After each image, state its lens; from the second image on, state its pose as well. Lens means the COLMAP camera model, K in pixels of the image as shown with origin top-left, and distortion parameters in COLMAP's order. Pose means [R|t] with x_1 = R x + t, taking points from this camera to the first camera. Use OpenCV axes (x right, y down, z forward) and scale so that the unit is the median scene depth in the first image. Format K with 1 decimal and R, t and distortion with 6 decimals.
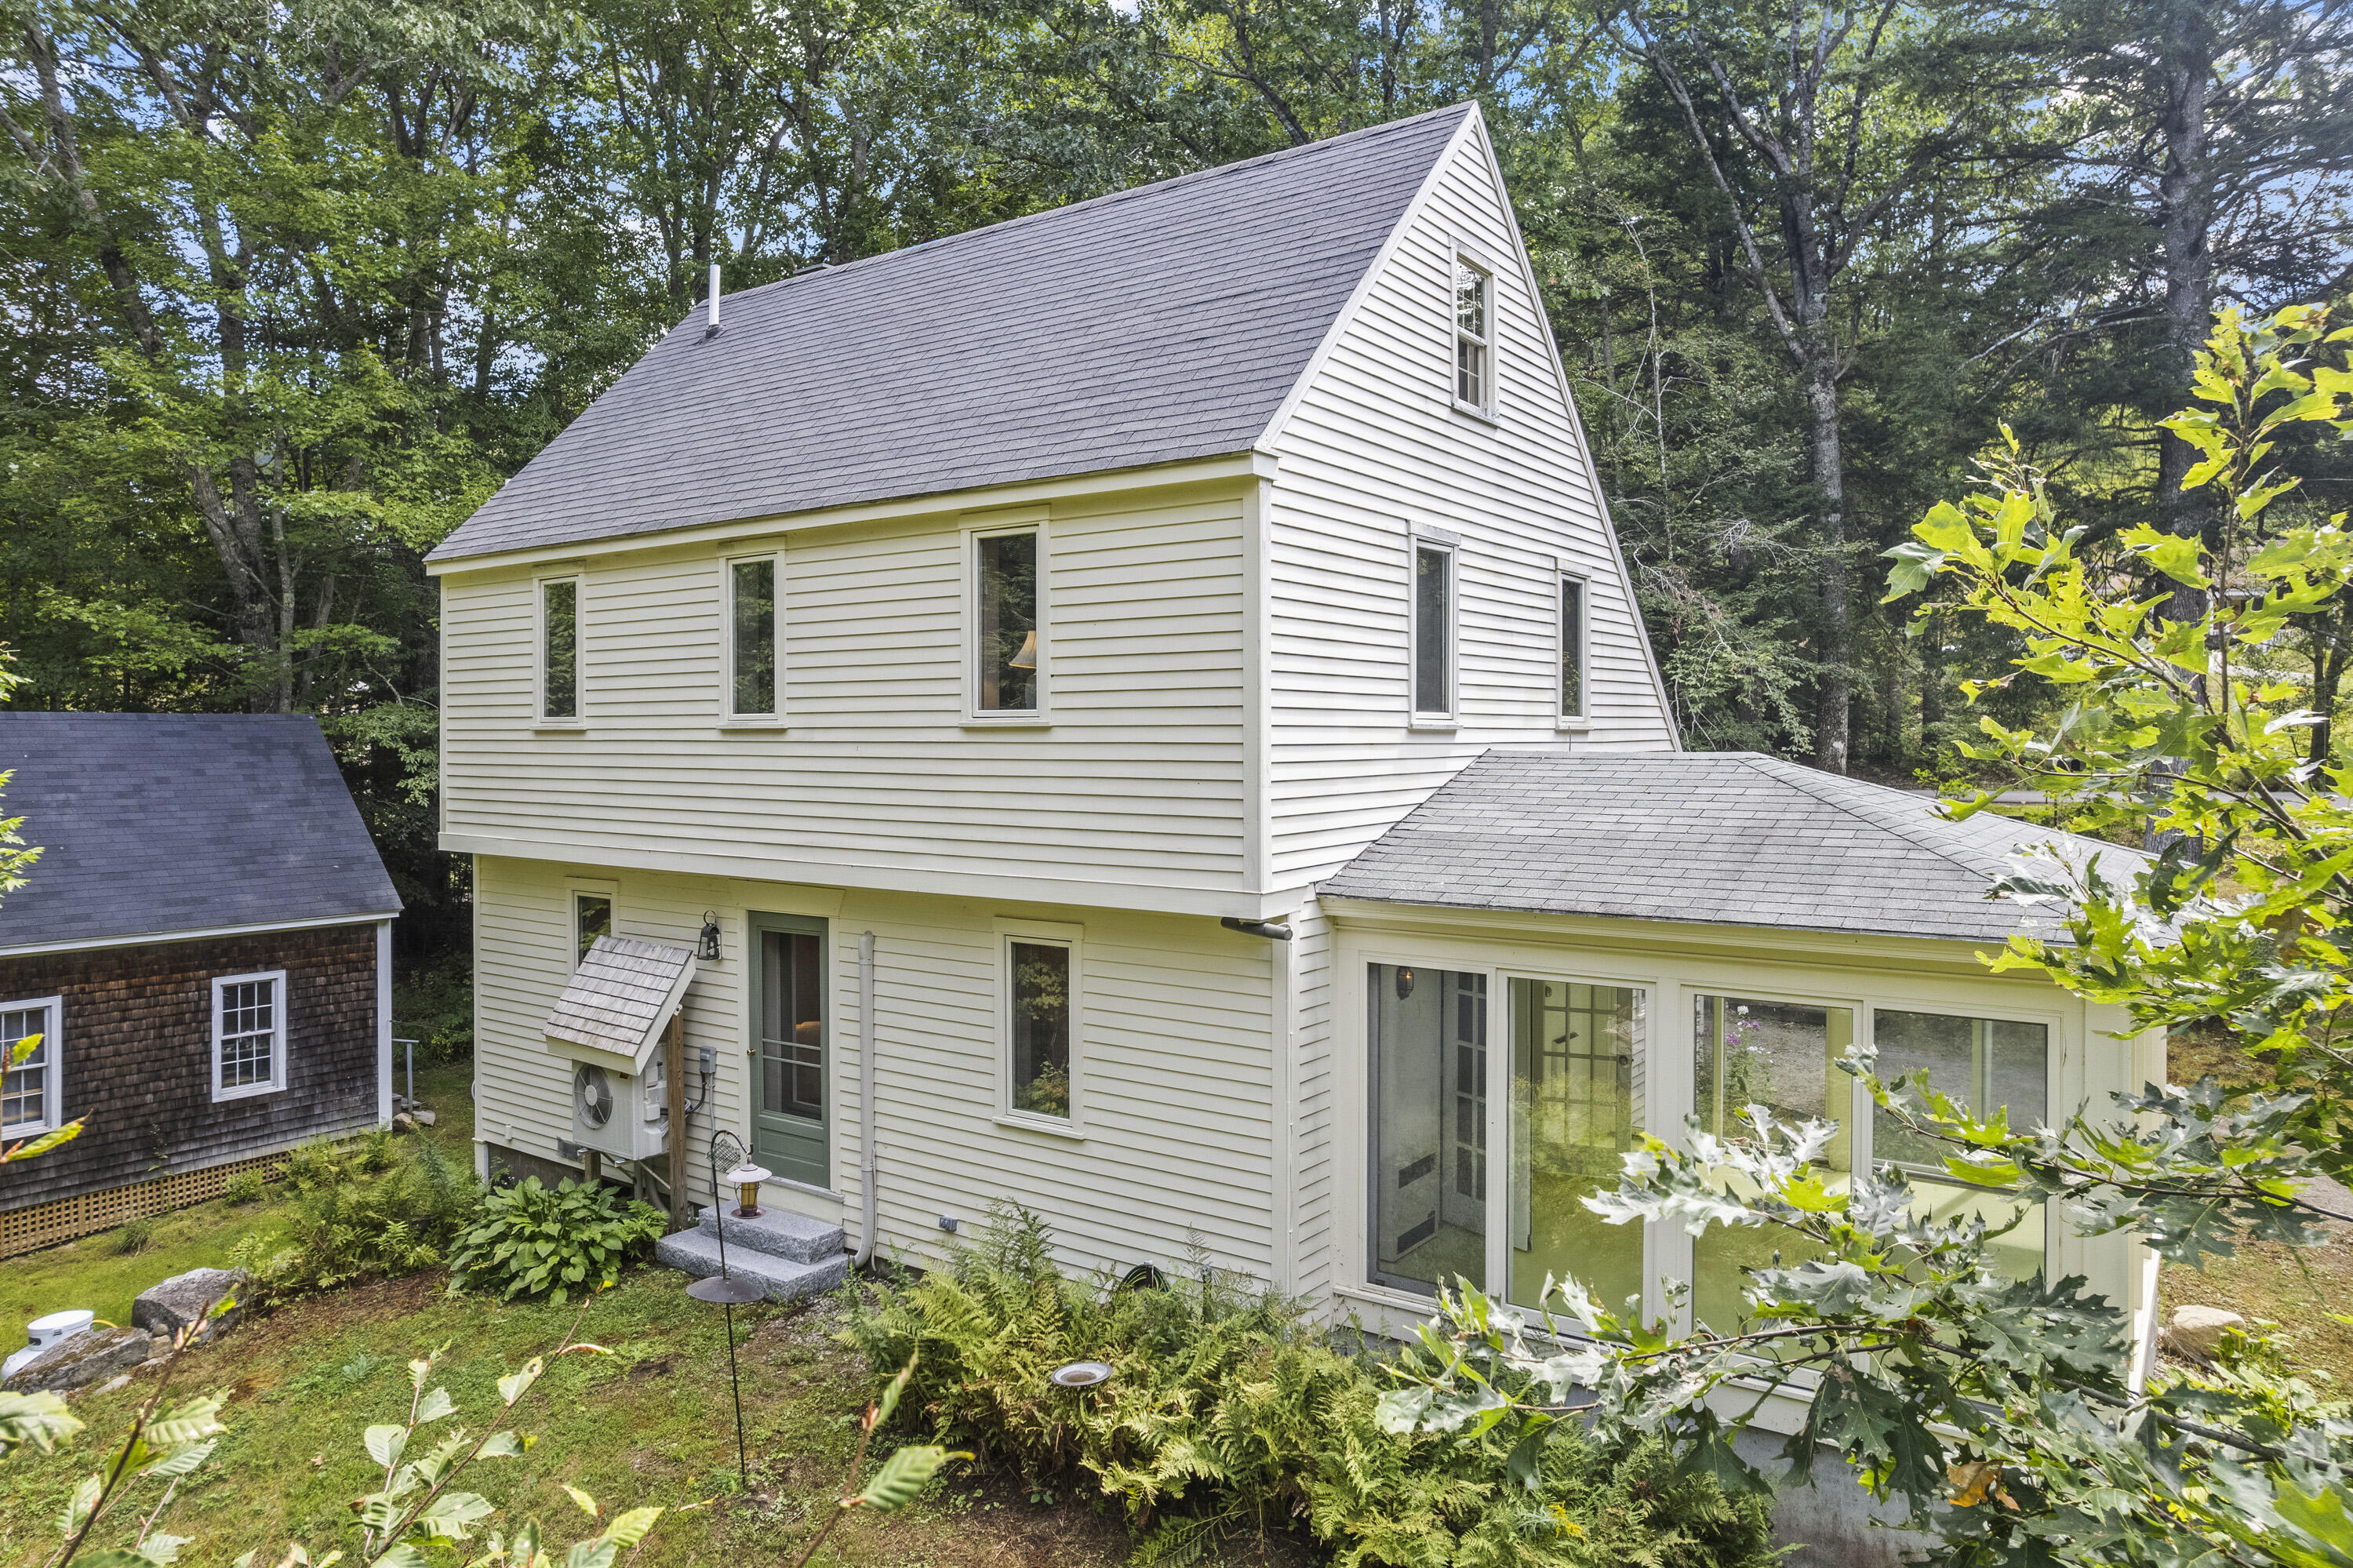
lens RADIAL K [[1502.8, 0, 1201.3], [0, 1502.8, 744.3], [0, 0, 1]] dist [-0.051581, 0.039444]
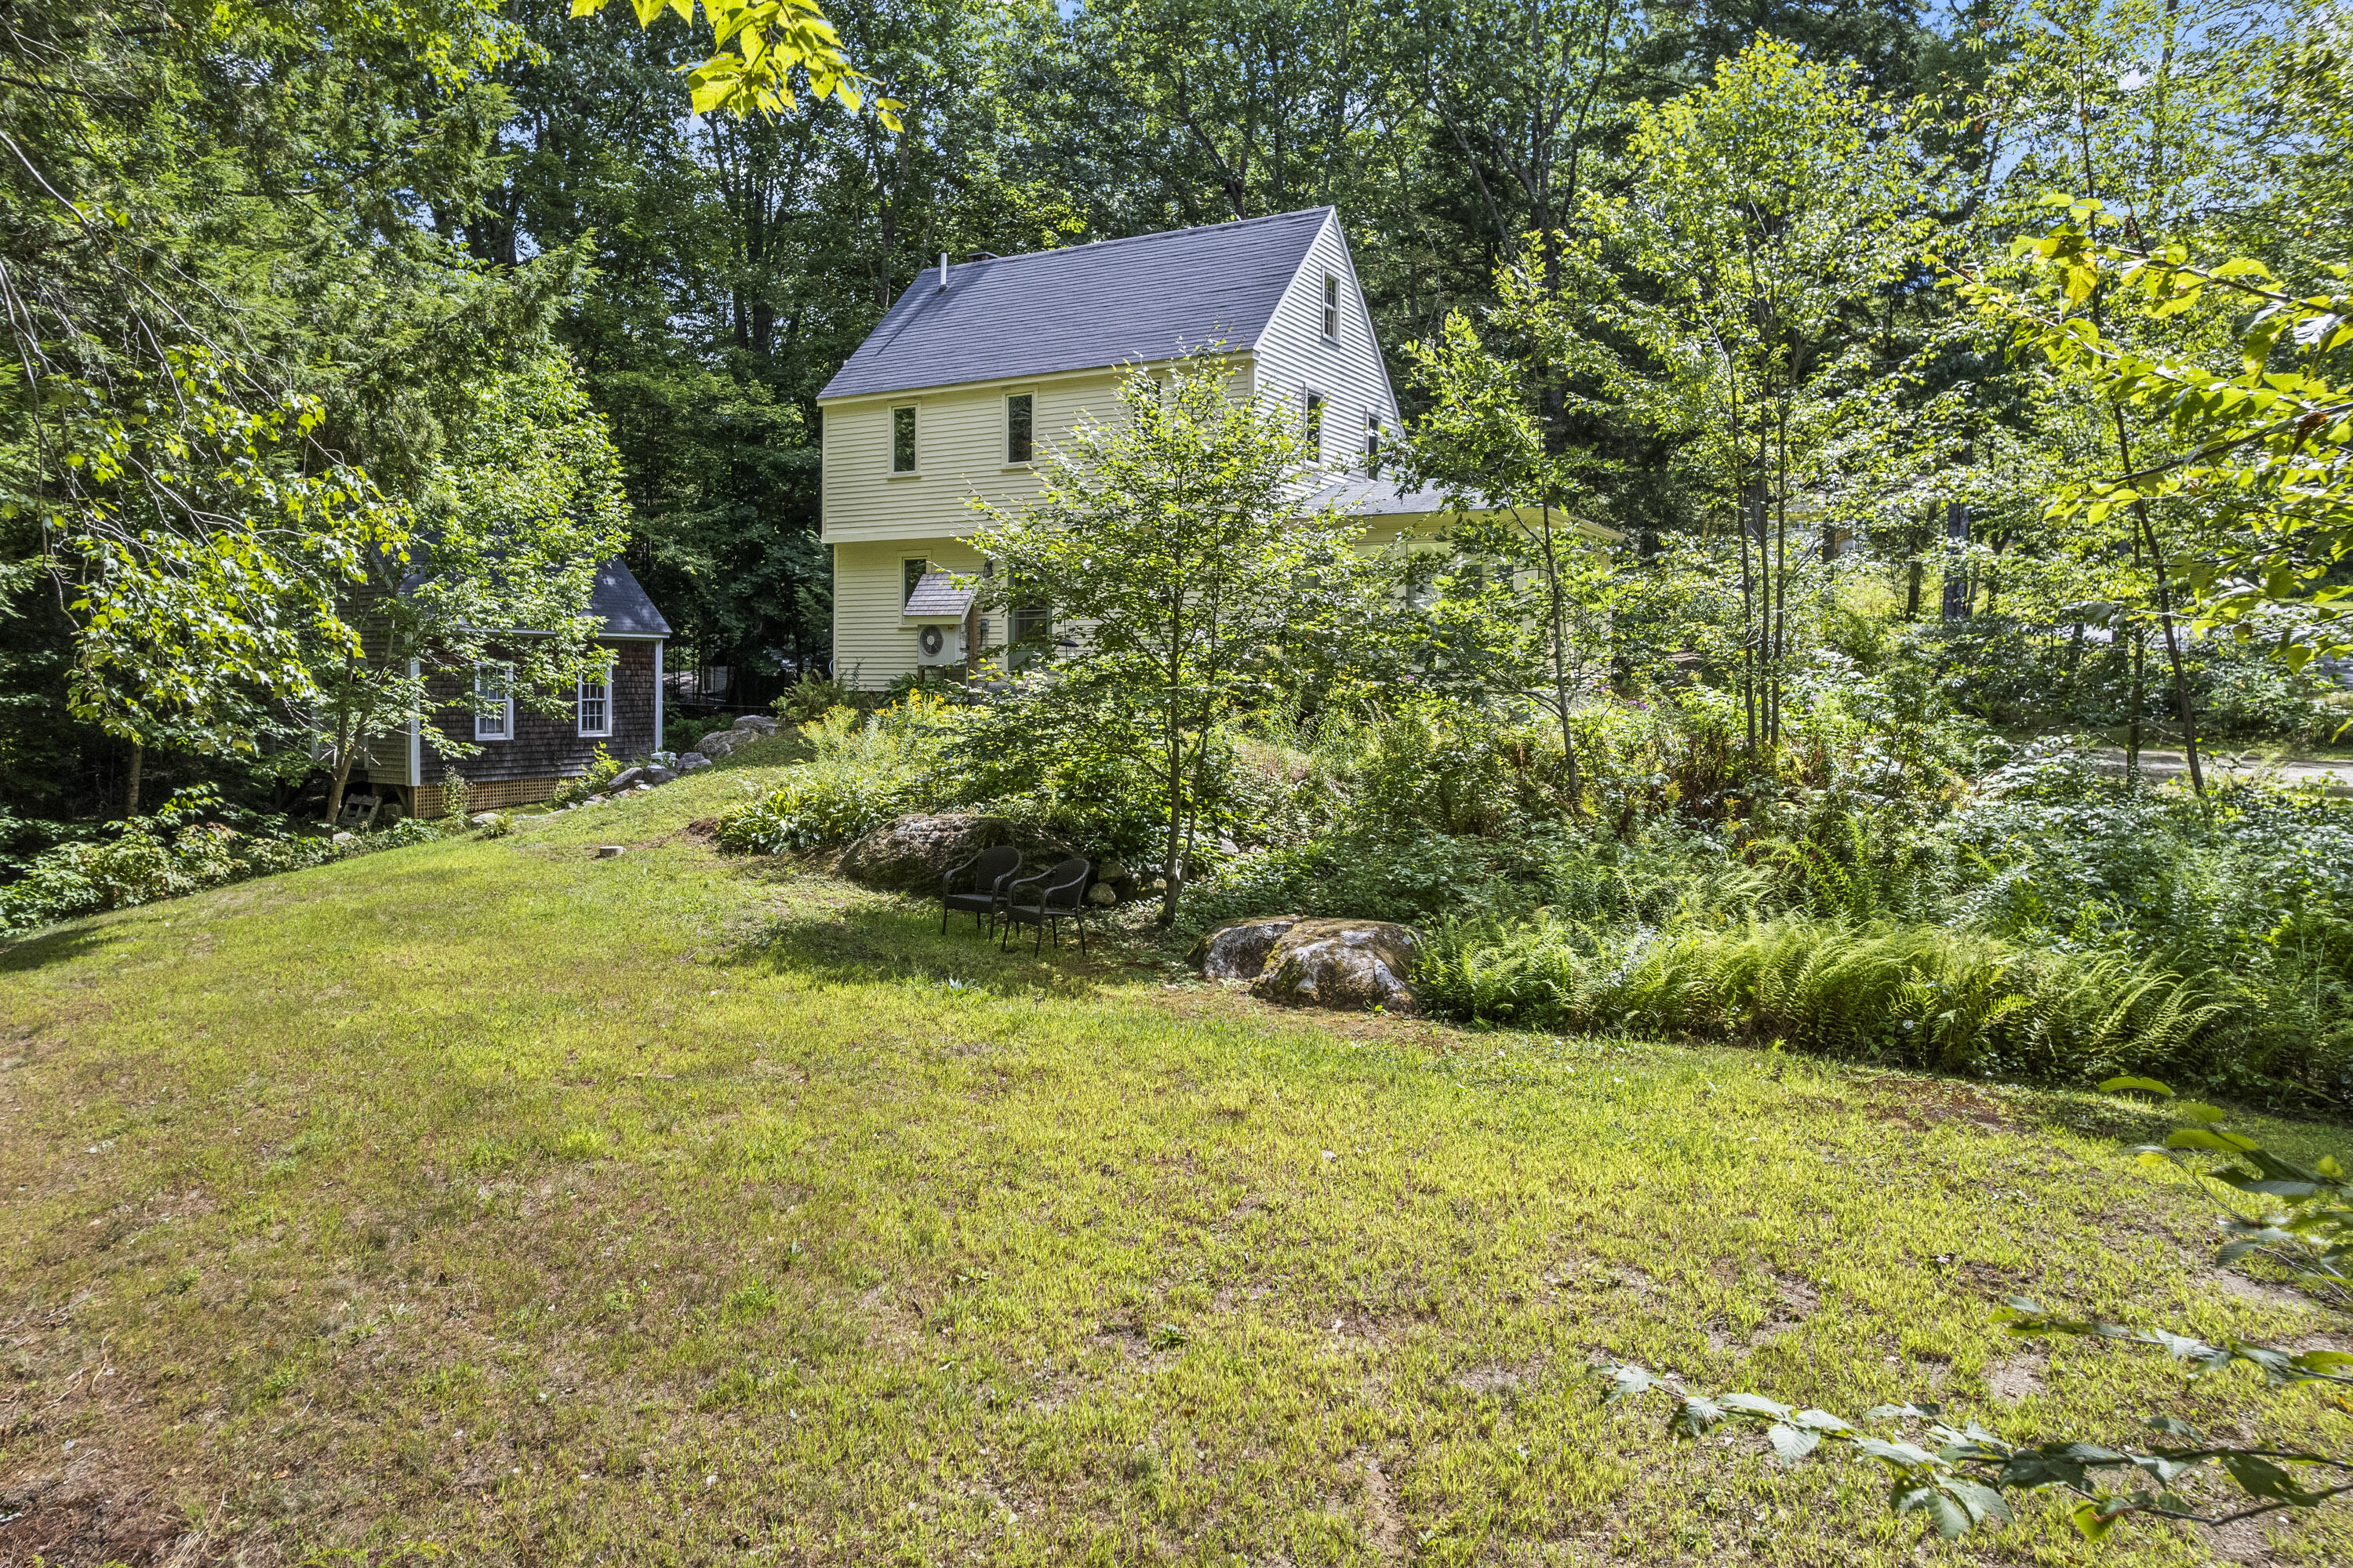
lens RADIAL K [[1502.8, 0, 1176.5], [0, 1502.8, 778.1], [0, 0, 1]] dist [-0.051581, 0.039444]
pose [[0.995942, 0.006213, 0.089788, -0.215023], [-0.011742, 0.998058, 0.061182, 0.261329], [-0.089233, -0.061988, 0.994080, -1.096685]]
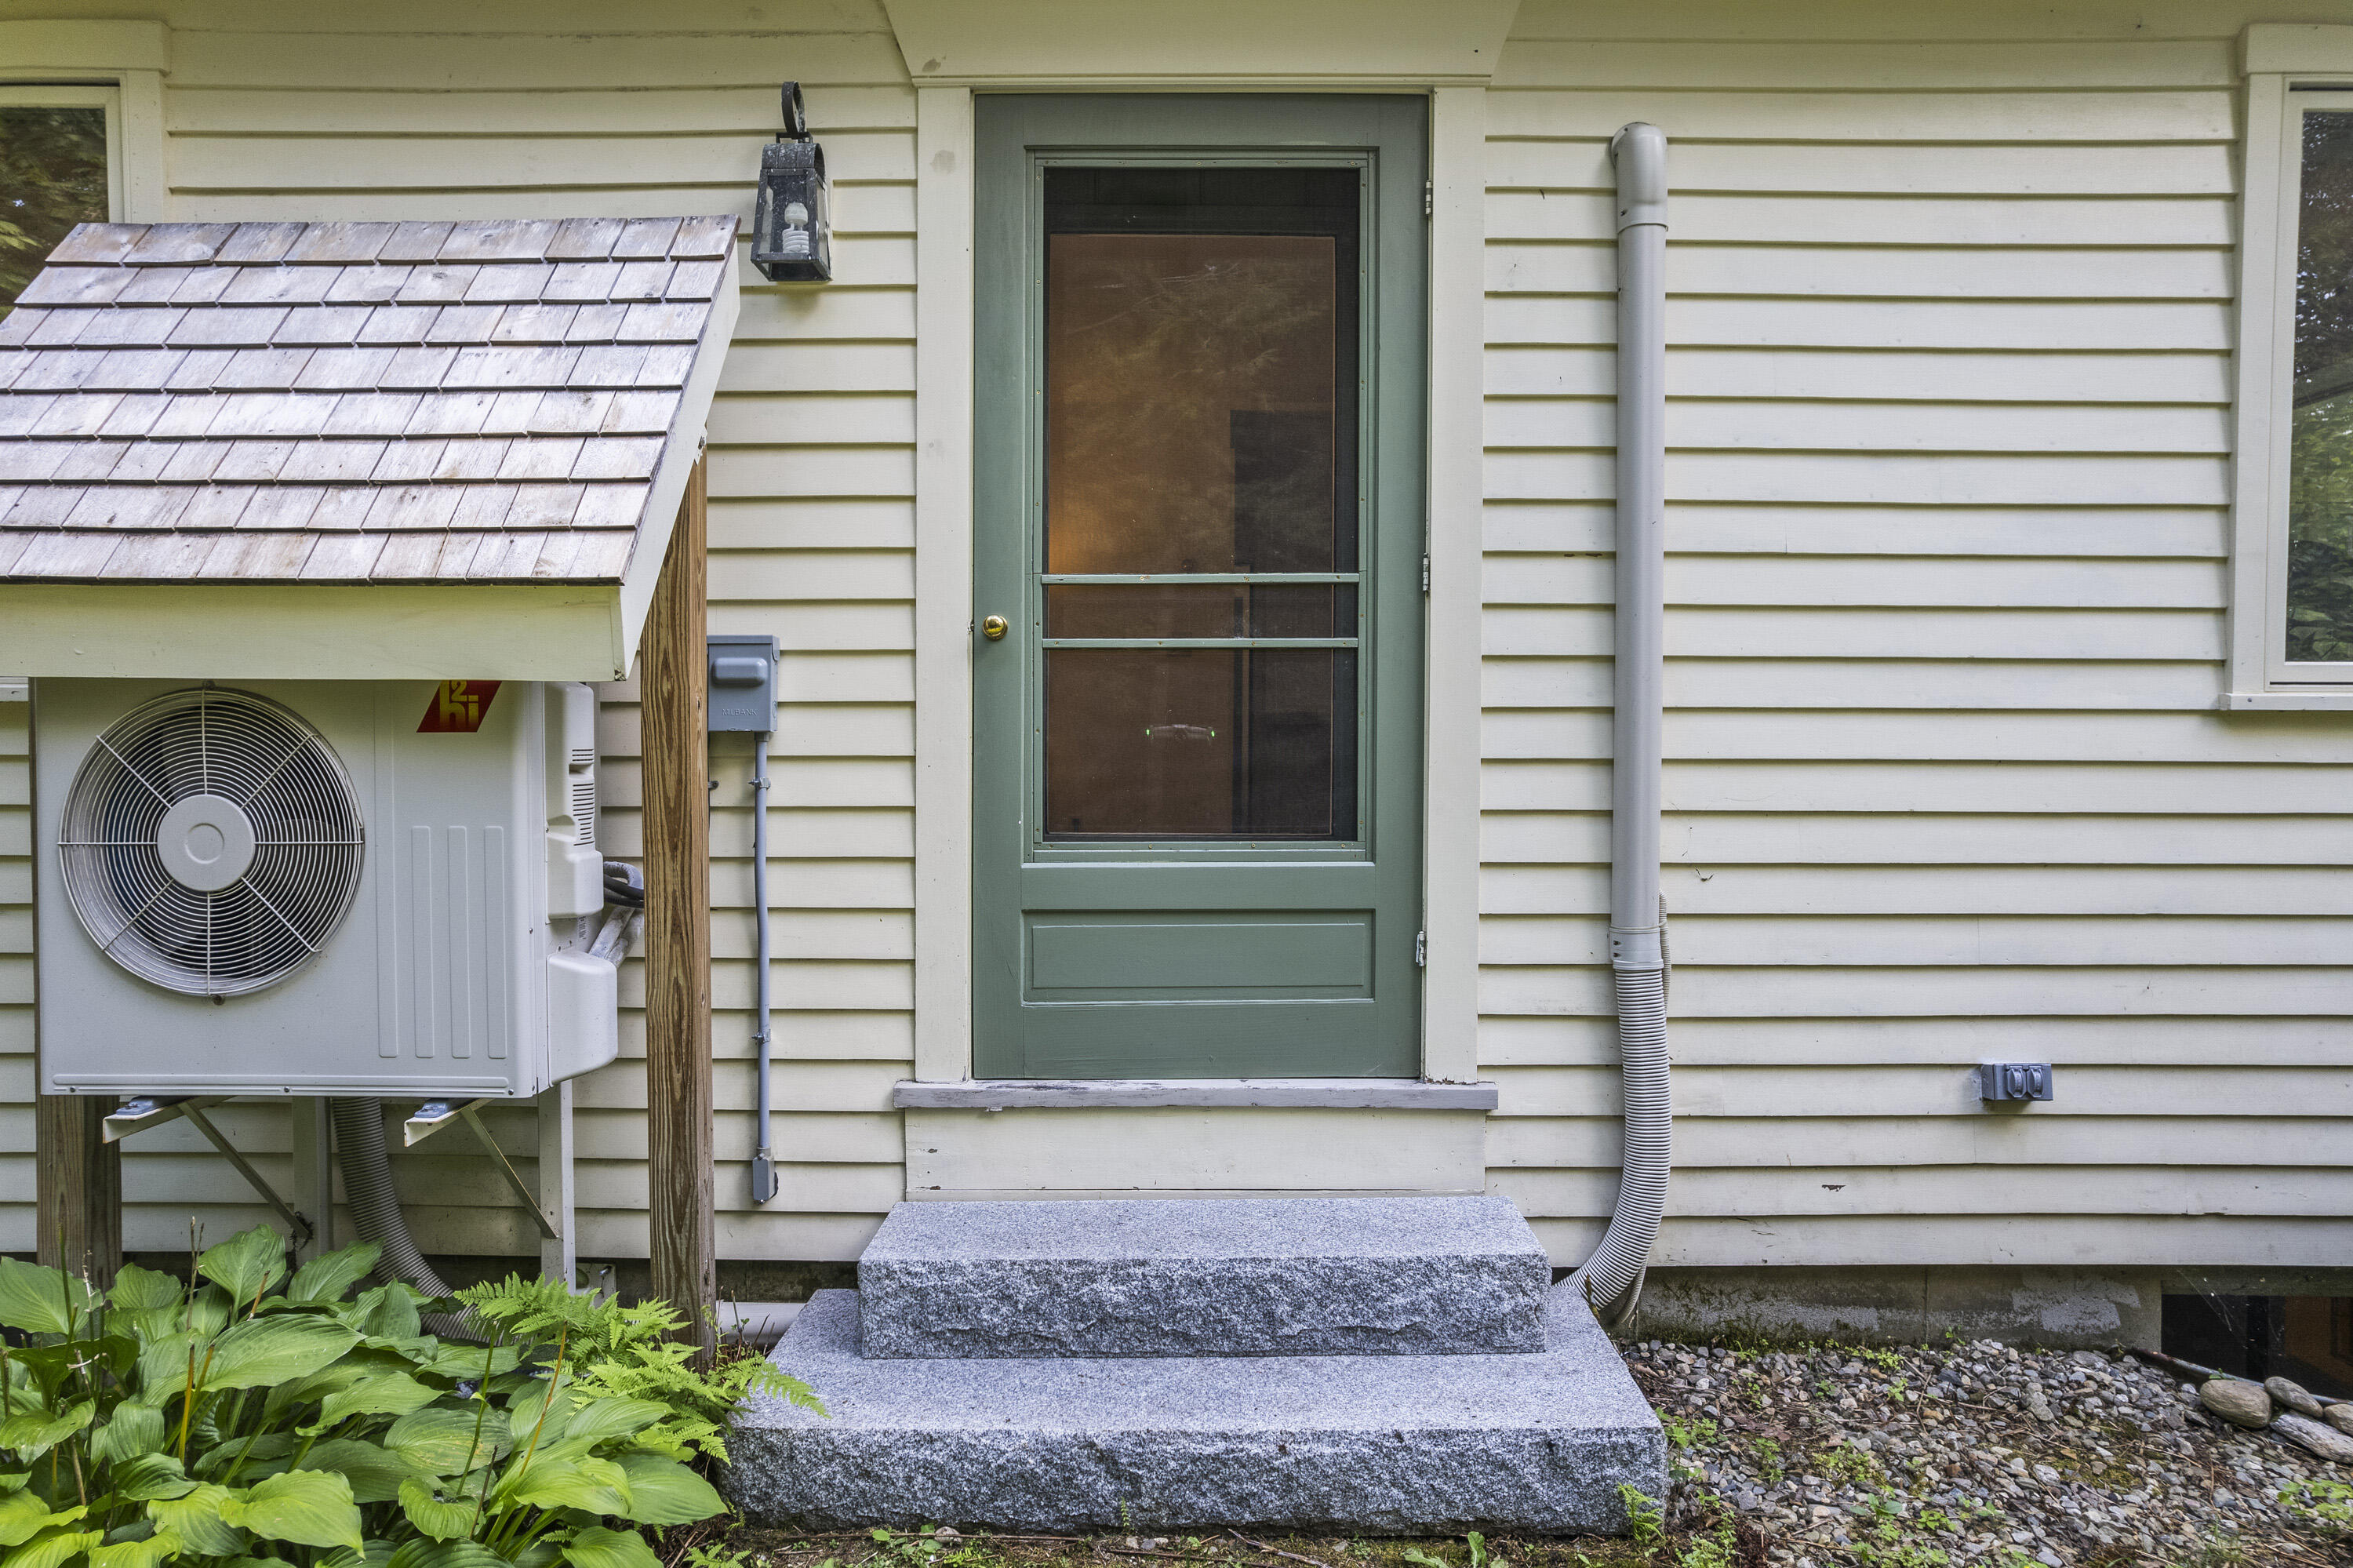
lens RADIAL K [[1502.8, 0, 1178.3], [0, 1502.8, 780.2], [0, 0, 1]] dist [-0.051581, 0.039444]
pose [[0.819328, -0.004802, 0.573305, -0.364912], [-0.003213, 0.999911, 0.012968, 0.196174], [-0.573316, -0.012467, 0.819239, 0.654793]]
